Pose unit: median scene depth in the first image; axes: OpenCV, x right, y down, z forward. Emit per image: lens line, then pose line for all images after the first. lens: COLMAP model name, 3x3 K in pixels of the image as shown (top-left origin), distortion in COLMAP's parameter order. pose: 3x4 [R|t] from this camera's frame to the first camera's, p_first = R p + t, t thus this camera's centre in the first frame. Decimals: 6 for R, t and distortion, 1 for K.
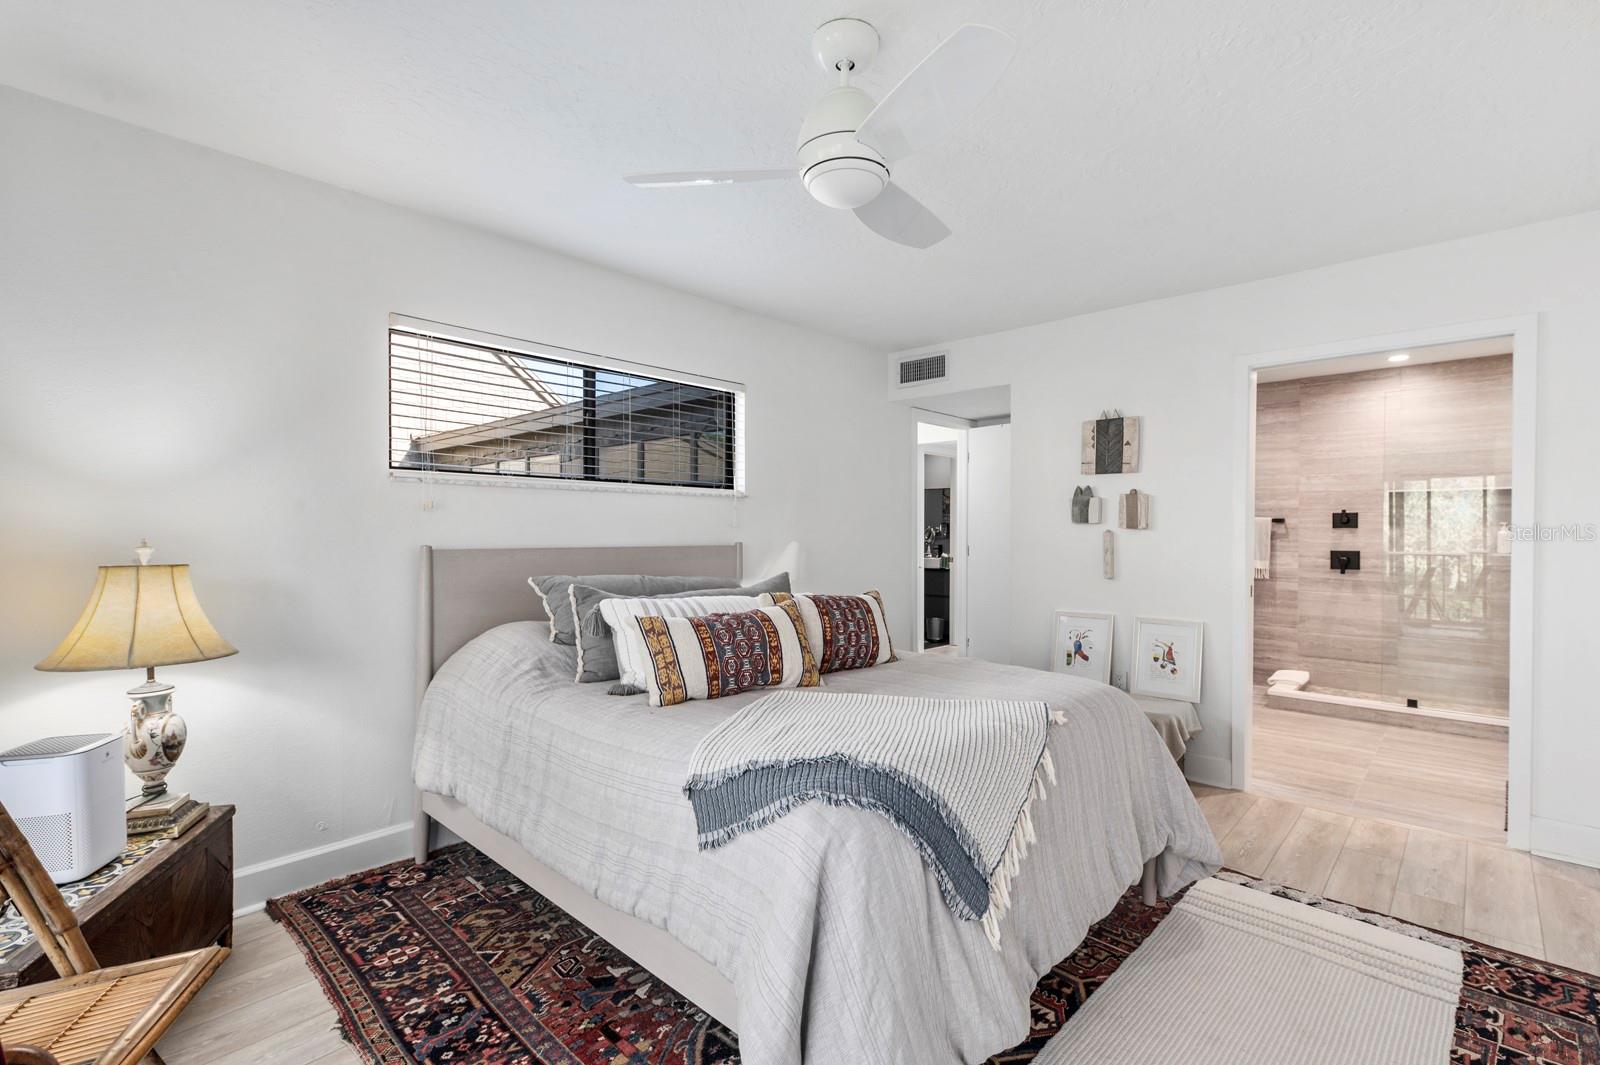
lens RADIAL K [[713.7, 0, 806.2], [0, 713.7, 533.5], [0, 0, 1]] dist [0.006947, -0.000353]
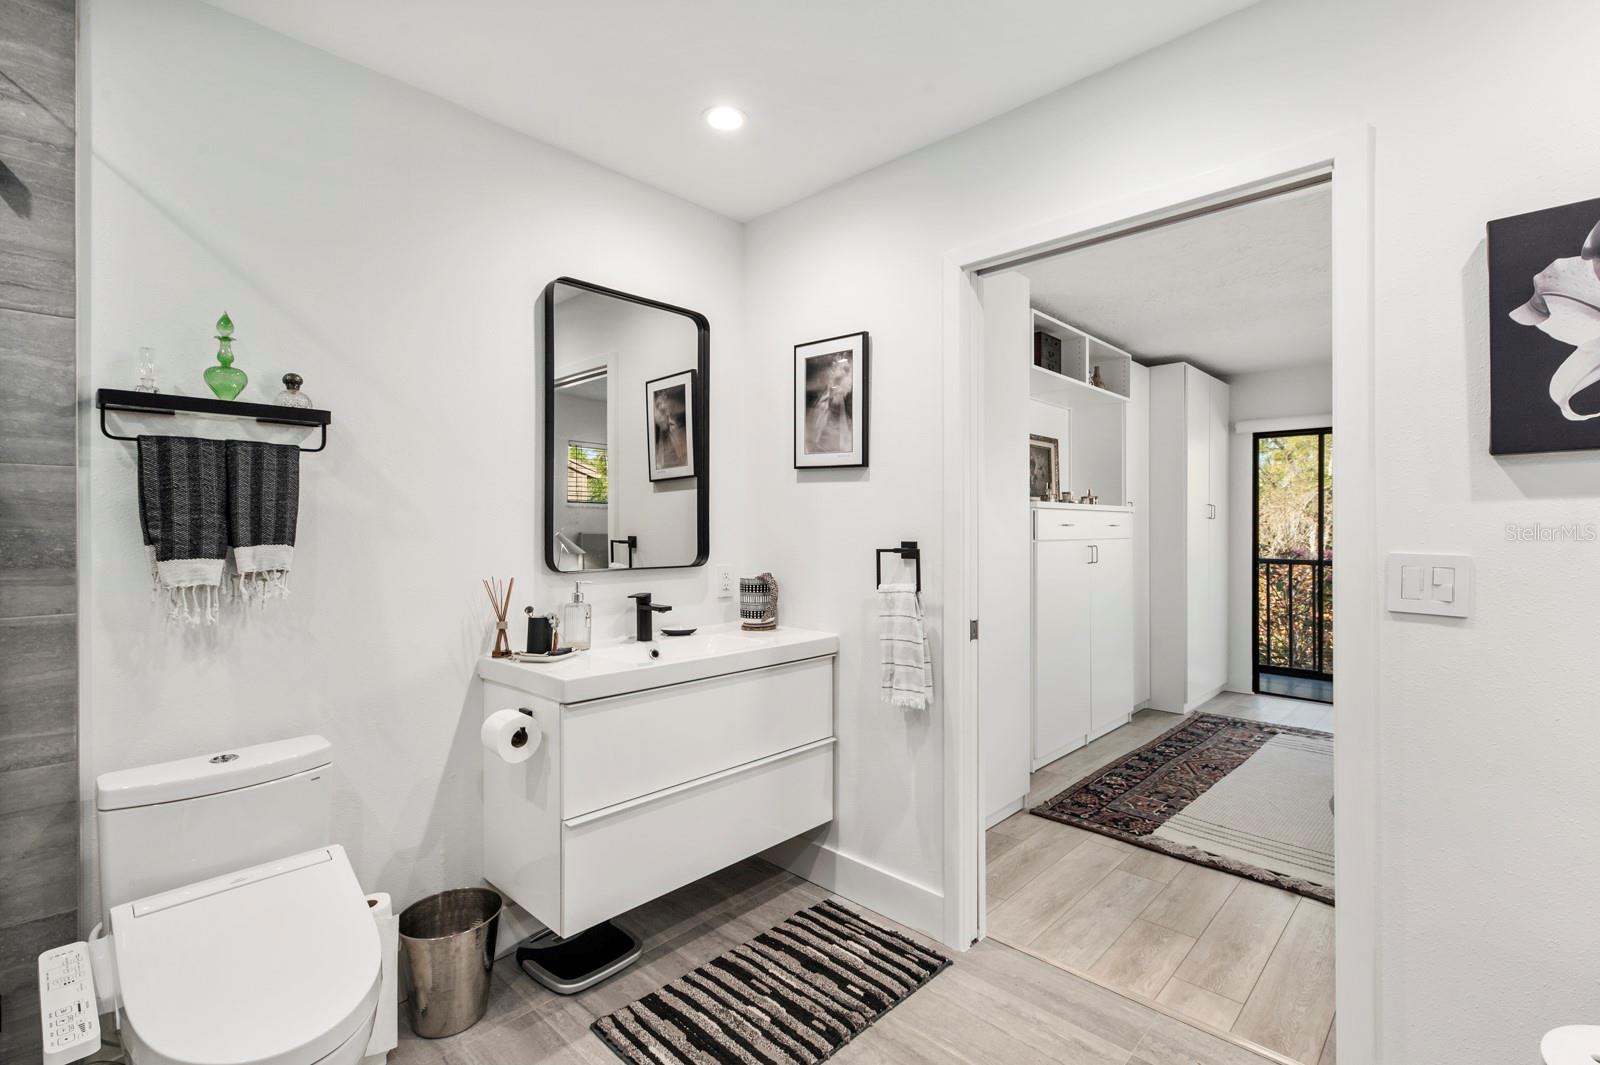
lens RADIAL K [[713.7, 0, 806.2], [0, 713.7, 533.5], [0, 0, 1]] dist [0.006947, -0.000353]
pose [[-0.999963, -0.004469, 0.007405, 1.244924], [-0.004433, 0.999978, 0.004837, -0.002125], [-0.007426, 0.004804, -0.999961, 1.891818]]
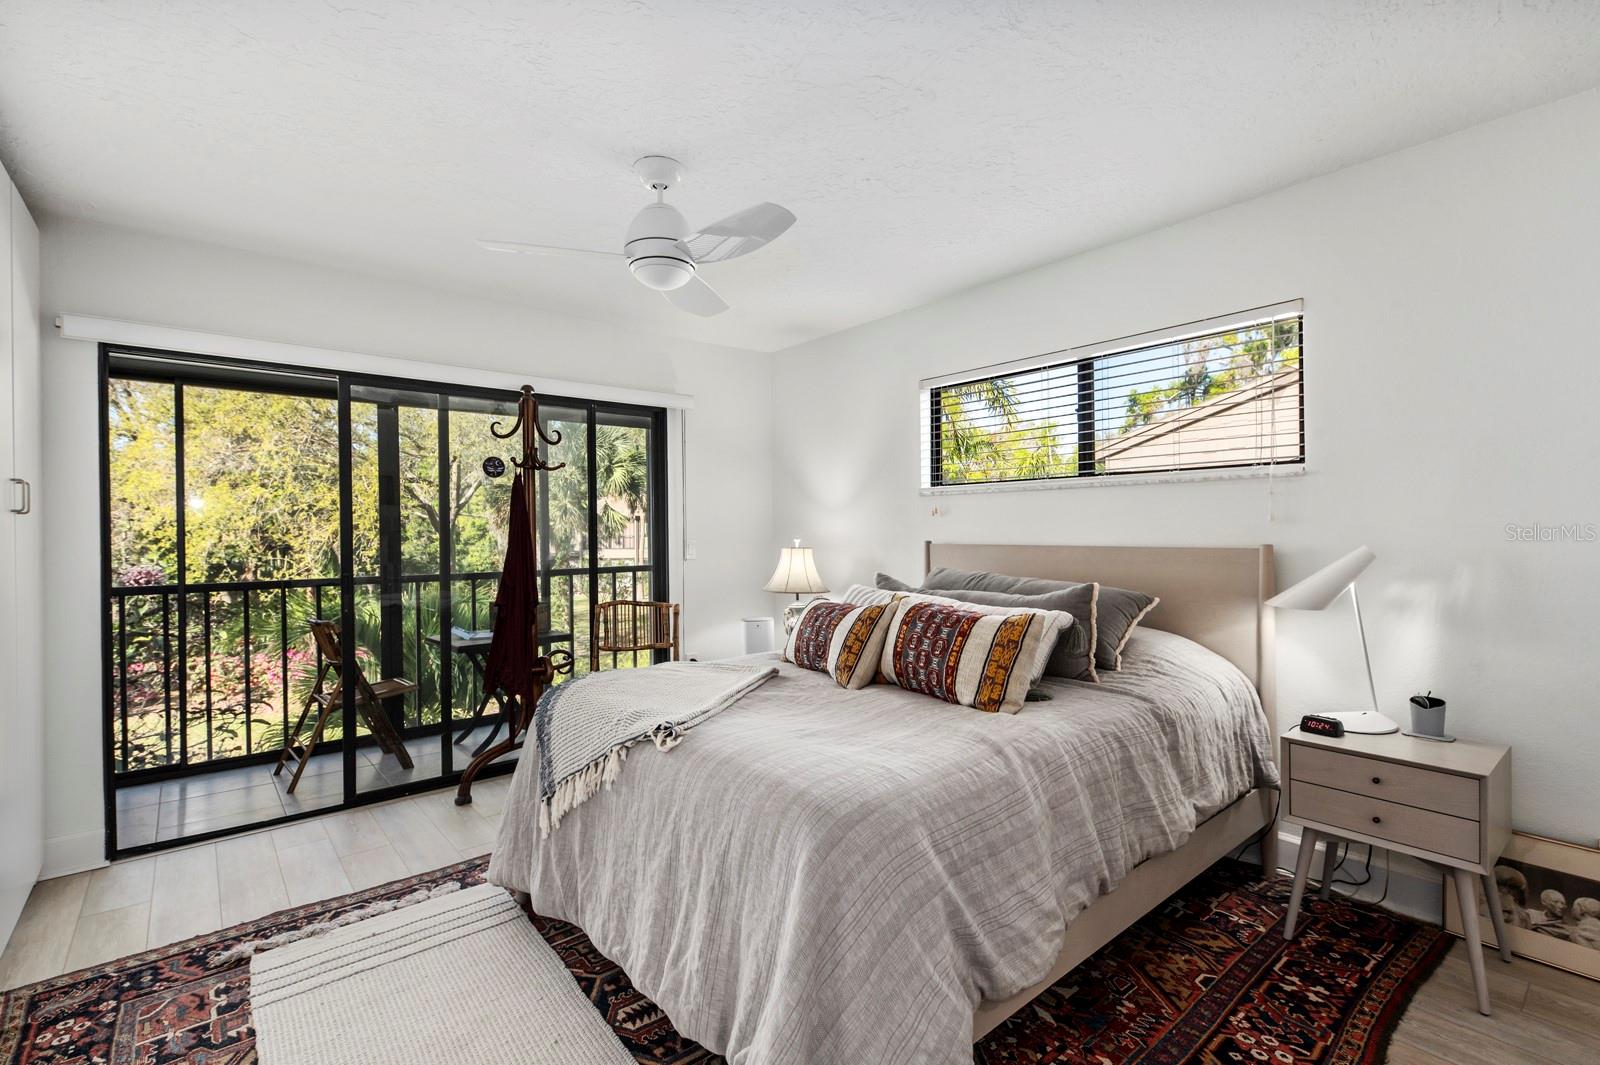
lens RADIAL K [[698.0, 0, 795.6], [0, 698.0, 526.6], [0, 0, 1]] dist [0.003725, 0.000068]
pose [[-0.111295, 0.000522, -0.993787, 0.869553], [0.007557, 0.999971, -0.000321, -0.011879], [0.993759, -0.007545, -0.111296, 0.911821]]
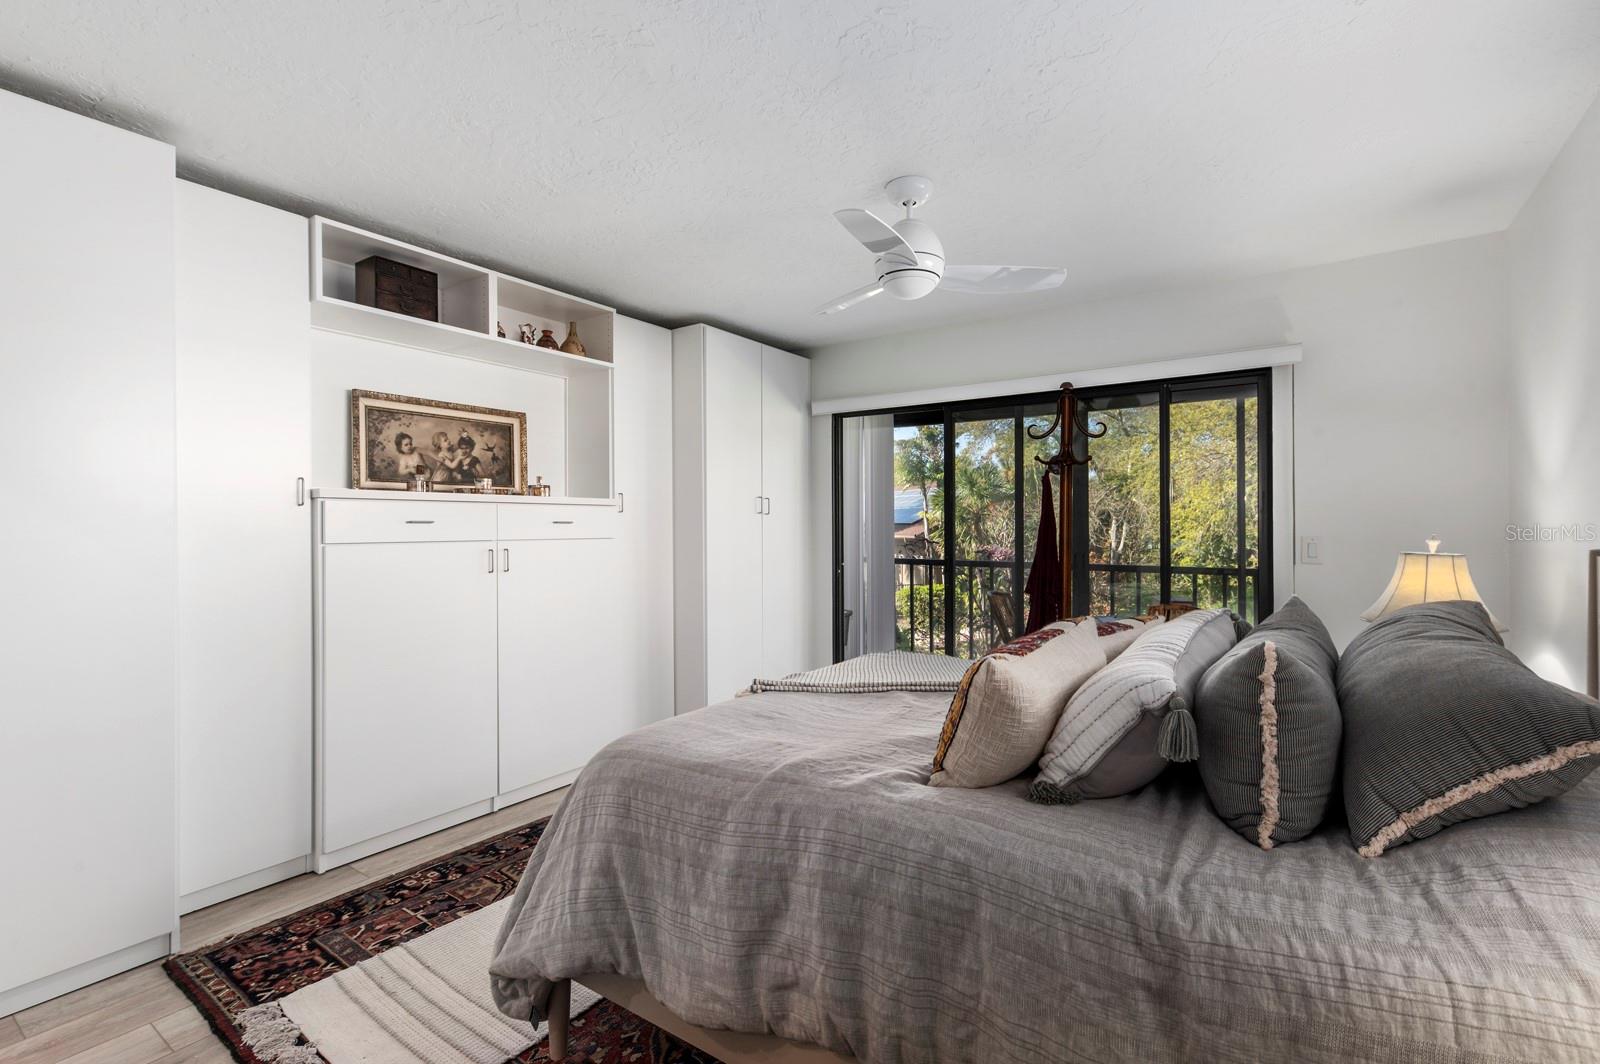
lens RADIAL K [[713.7, 0, 806.2], [0, 713.7, 533.0], [0, 0, 1]] dist [0.006947, -0.000353]
pose [[-0.989464, 0.004737, -0.144703, 0.300936], [0.003759, 0.999968, 0.007028, -0.004815], [0.144732, 0.006410, -0.989450, 1.571213]]
